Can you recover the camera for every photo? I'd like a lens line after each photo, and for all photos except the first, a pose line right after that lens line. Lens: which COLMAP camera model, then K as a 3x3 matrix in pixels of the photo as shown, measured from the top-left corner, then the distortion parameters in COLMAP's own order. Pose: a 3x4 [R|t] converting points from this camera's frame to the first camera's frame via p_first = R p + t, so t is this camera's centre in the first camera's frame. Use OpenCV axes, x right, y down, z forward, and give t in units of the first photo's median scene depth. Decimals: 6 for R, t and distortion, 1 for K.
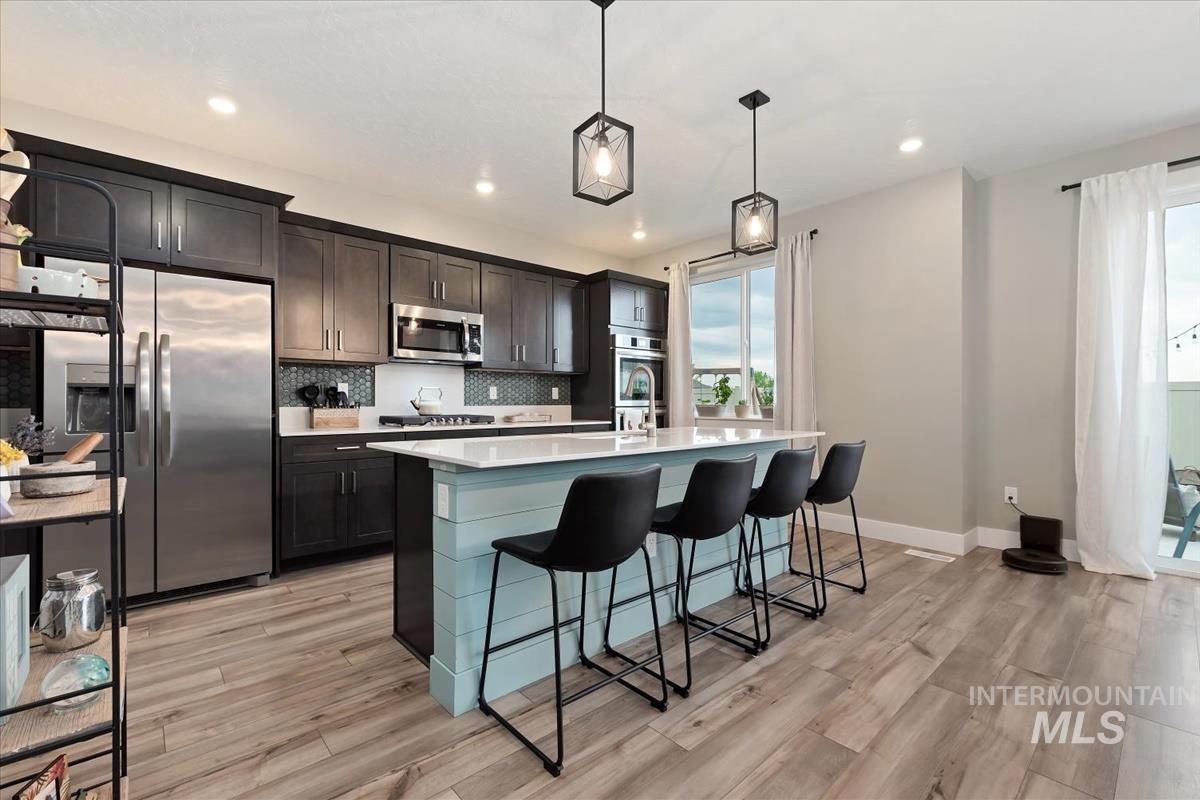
lens RADIAL K [[512.7, 0, 604.8], [0, 512.7, 414.2], [0, 0, 1]] dist [-0.001883, -0.000228]
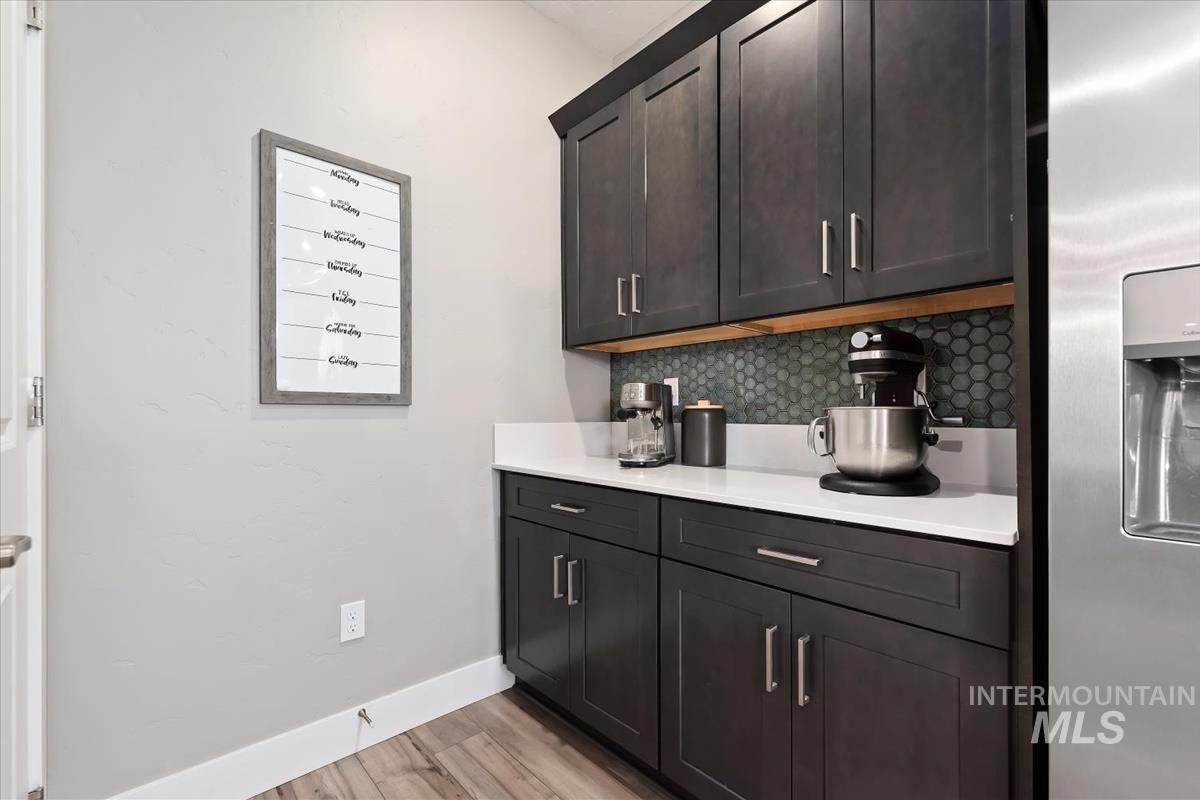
lens RADIAL K [[512.7, 0, 604.8], [0, 512.7, 414.2], [0, 0, 1]] dist [-0.001883, -0.000228]
pose [[0.018346, 0.001380, -0.999831, -0.507525], [-0.024487, 0.999700, 0.000930, -0.011476], [0.999532, 0.024466, 0.018374, 0.466102]]
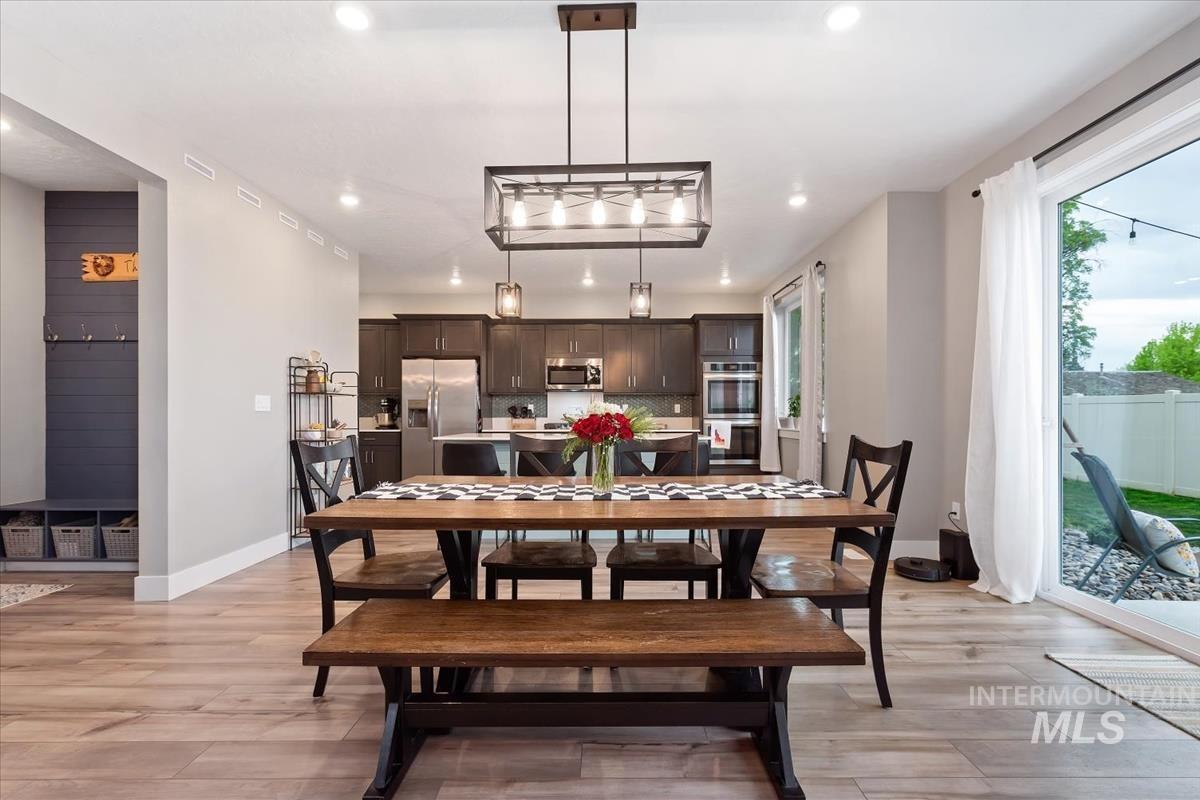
lens RADIAL K [[512.7, 0, 604.8], [0, 512.7, 414.2], [0, 0, 1]] dist [-0.001883, -0.000228]
pose [[0.752969, -0.004864, -0.658038, 0.852221], [-0.015602, 0.999560, -0.025241, 0.014397], [0.657871, 0.029272, 0.752561, -0.166648]]
